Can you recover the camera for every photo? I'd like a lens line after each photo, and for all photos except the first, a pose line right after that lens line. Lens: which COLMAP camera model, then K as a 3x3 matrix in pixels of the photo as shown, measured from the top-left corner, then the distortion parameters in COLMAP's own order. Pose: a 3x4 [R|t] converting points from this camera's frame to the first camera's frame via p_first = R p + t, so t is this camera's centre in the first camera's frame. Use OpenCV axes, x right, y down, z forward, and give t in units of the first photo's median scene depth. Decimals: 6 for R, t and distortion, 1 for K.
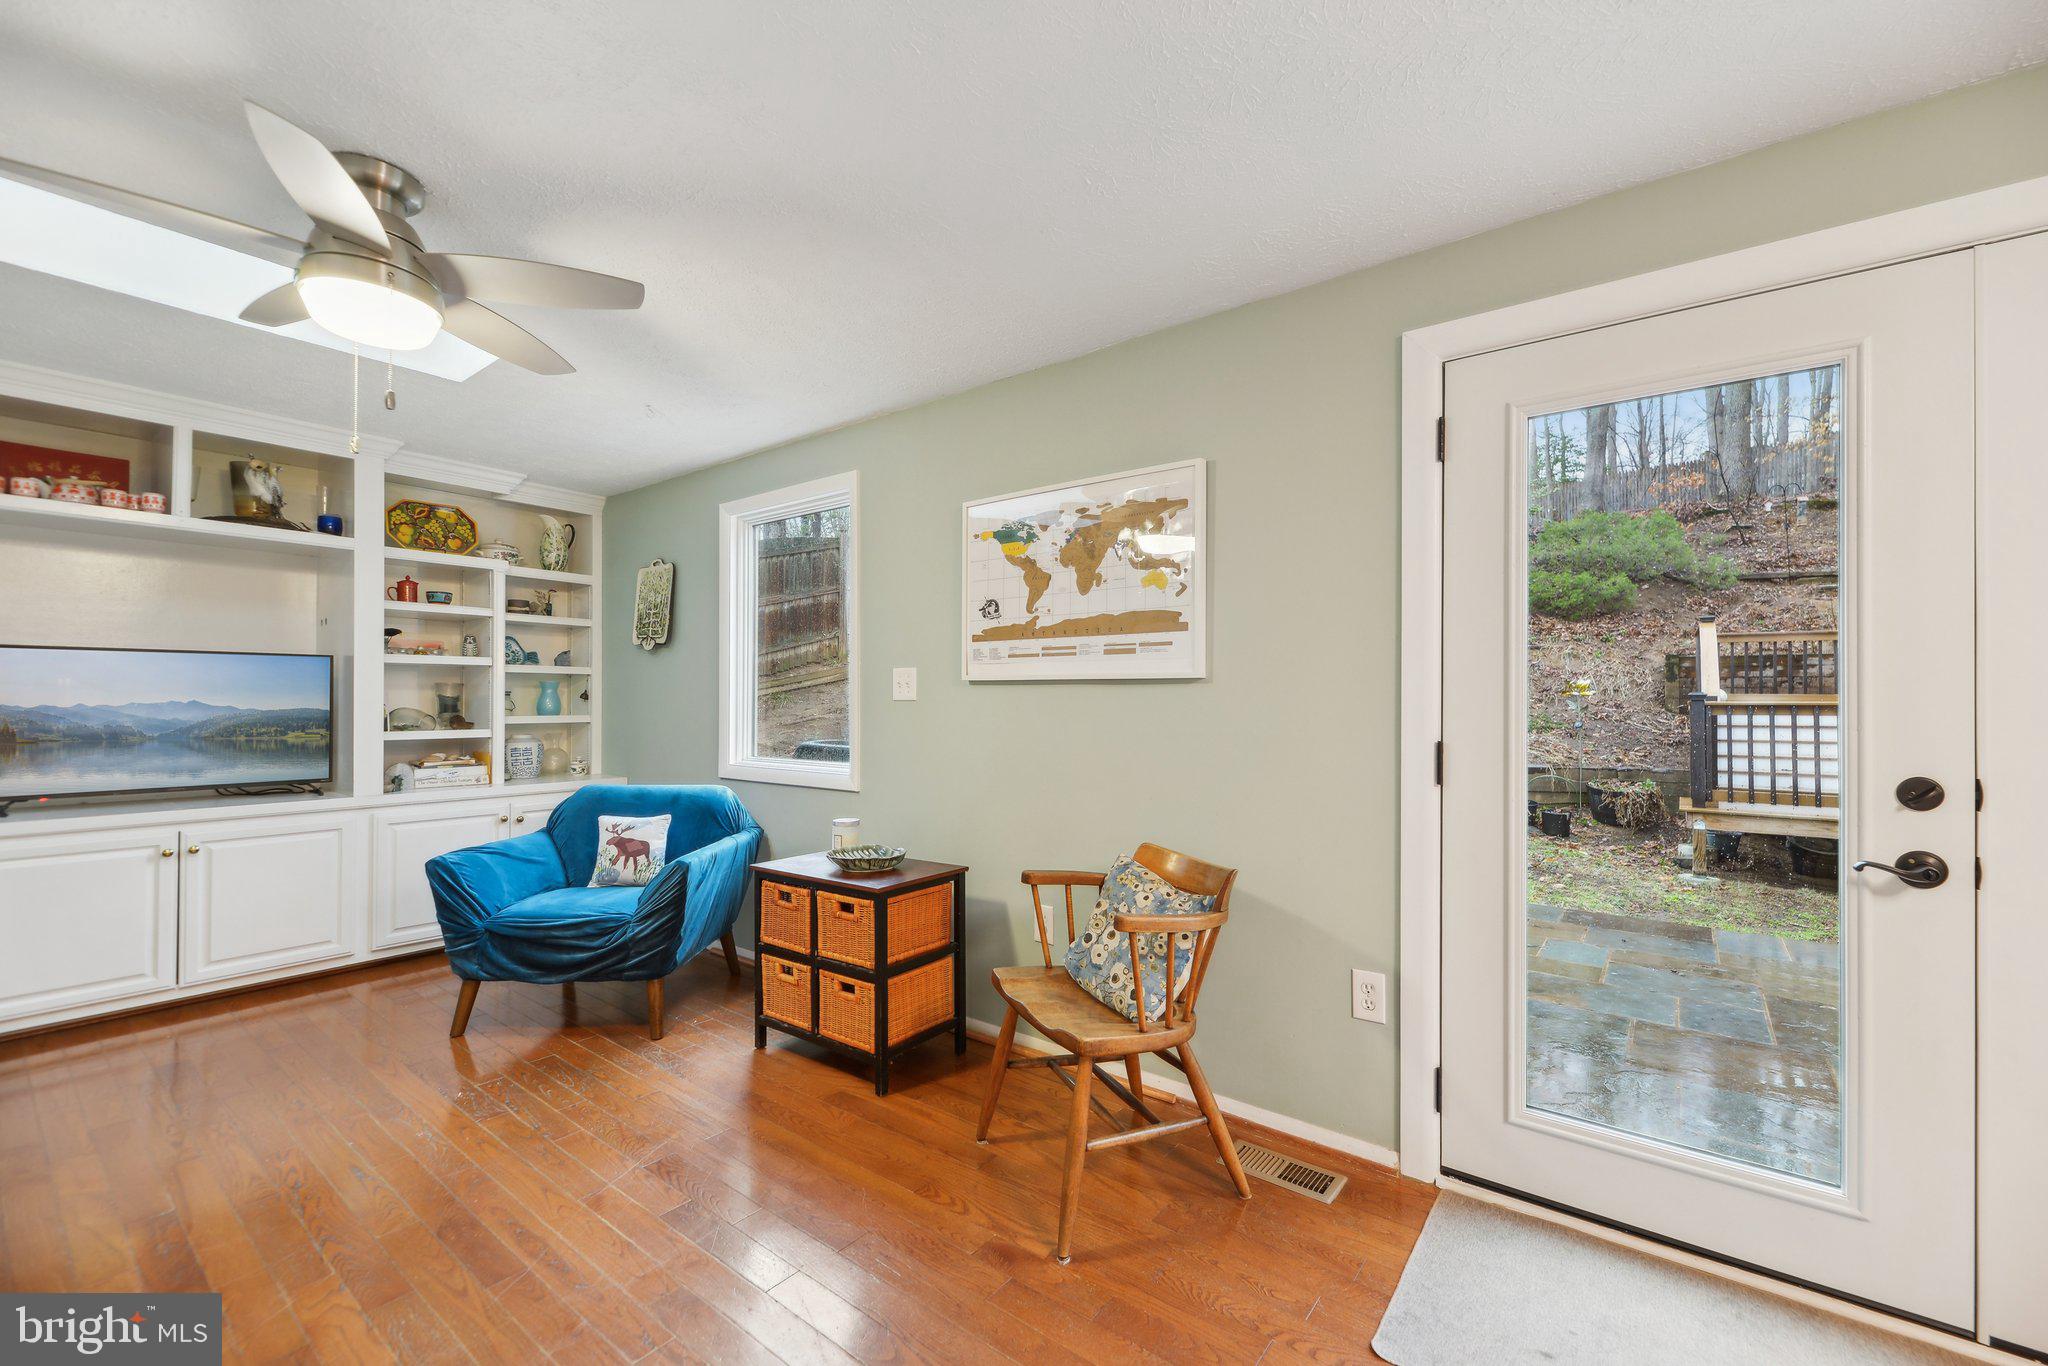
lens RADIAL K [[834.3, 0, 1039.5], [0, 834.3, 692.9], [0, 0, 1]] dist [0.002168, -0.000254]
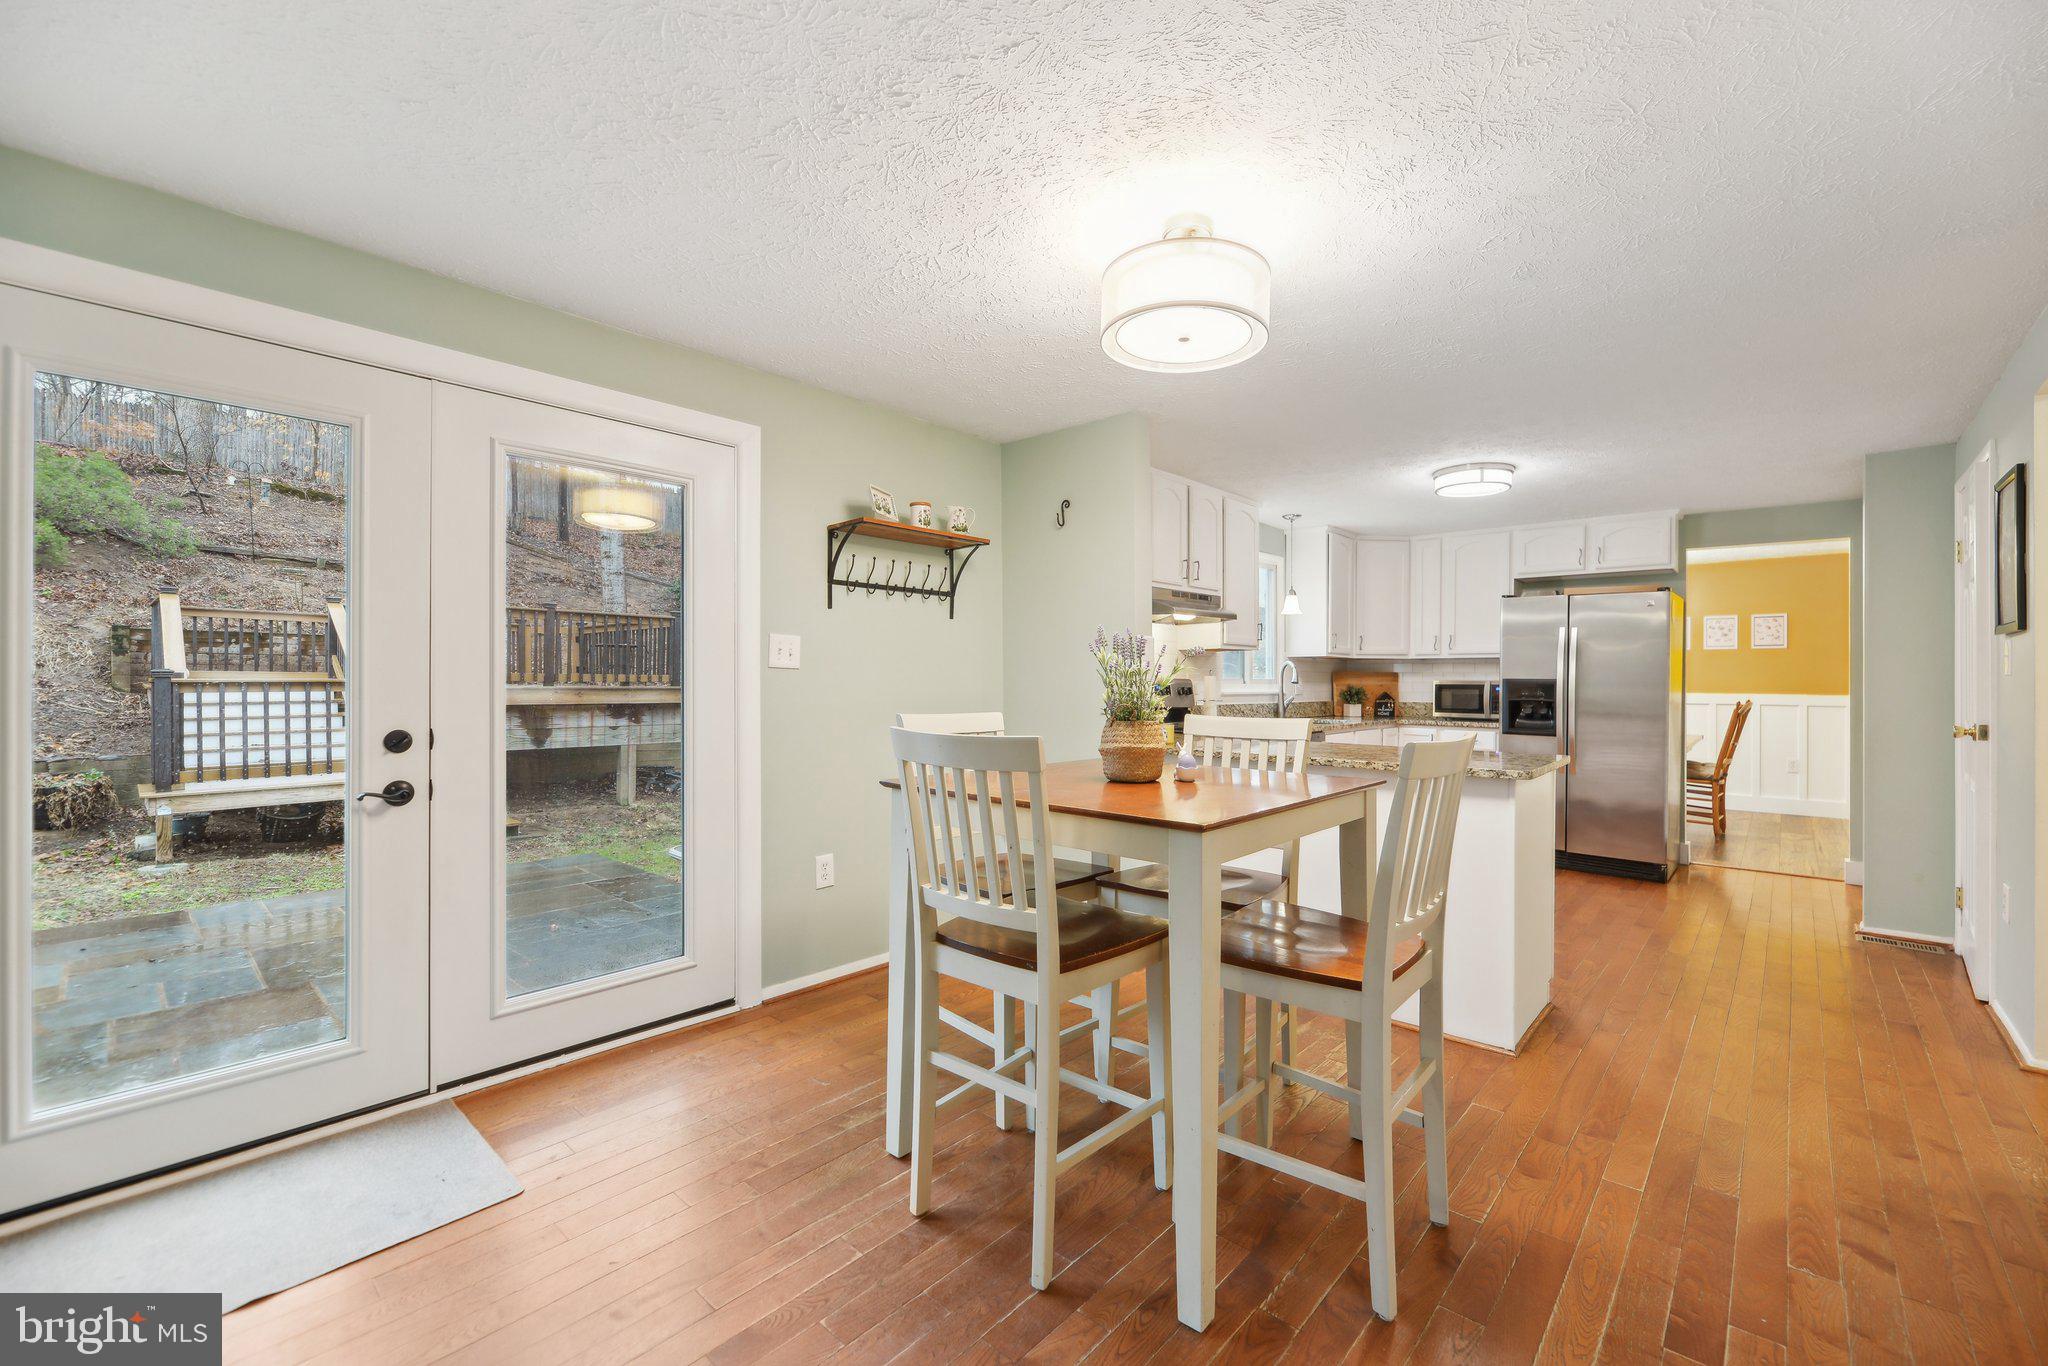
lens RADIAL K [[843.9, 0, 1037.5], [0, 843.9, 681.9], [0, 0, 1]] dist [0.002368, 0.000046]
pose [[0.083391, -0.004768, 0.996505, -0.119067], [-0.009677, 0.999938, 0.005594, -0.001196], [-0.996470, -0.010110, 0.083340, -0.086577]]
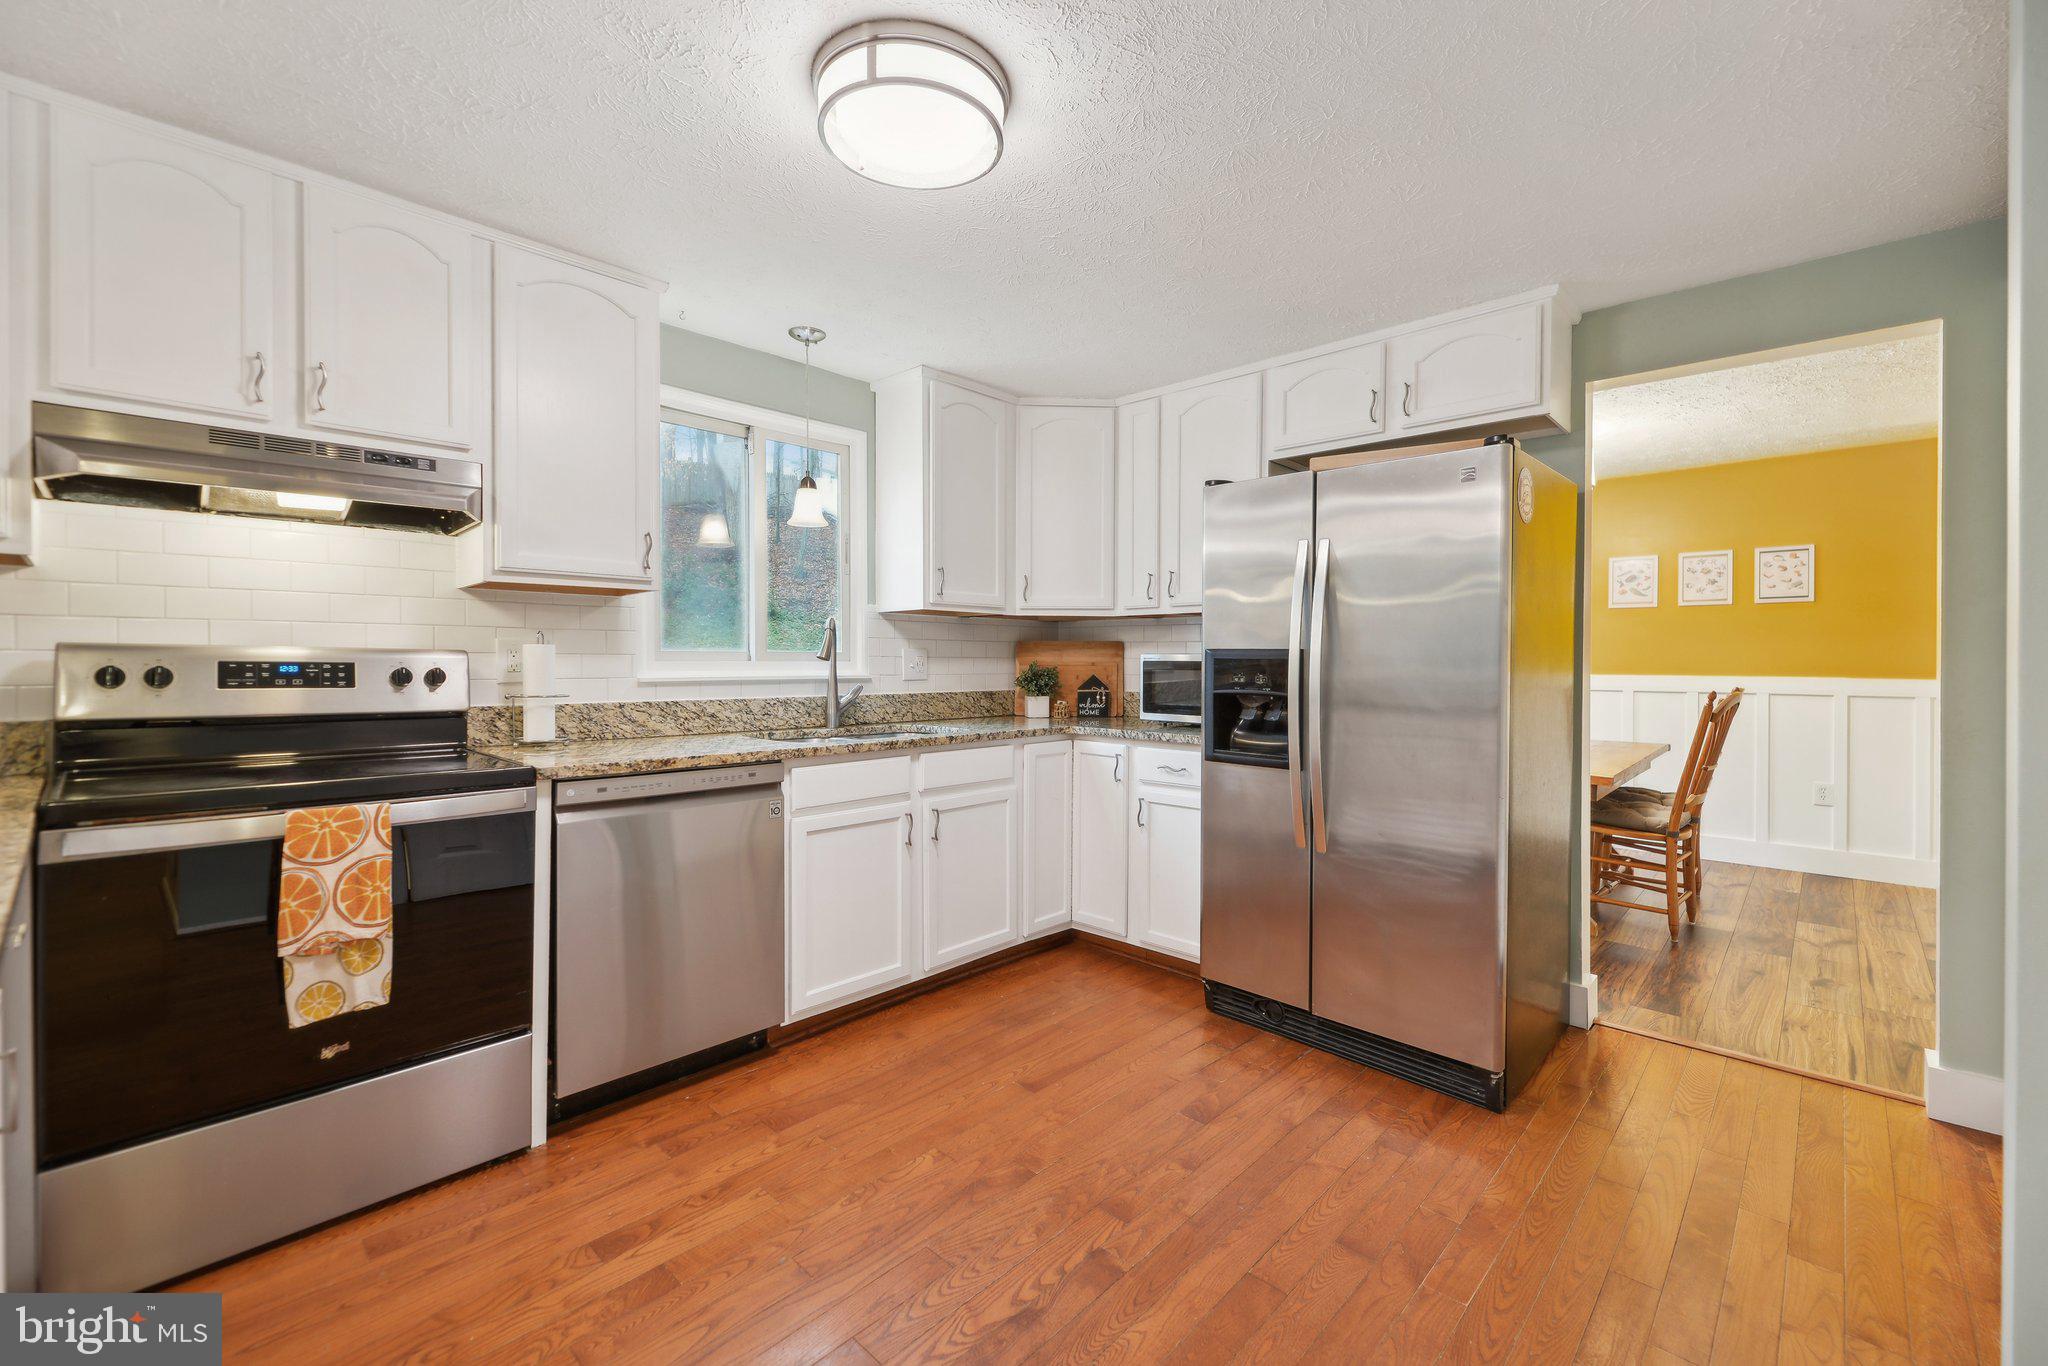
lens RADIAL K [[842.1, 0, 1031.9], [0, 842.1, 667.7], [0, 0, 1]] dist [0.003063, 0.000137]
pose [[0.118081, -0.012333, 0.992927, 0.615110], [-0.006984, 0.999888, 0.013250, 0.000596], [-0.992979, -0.008499, 0.117981, -0.661041]]
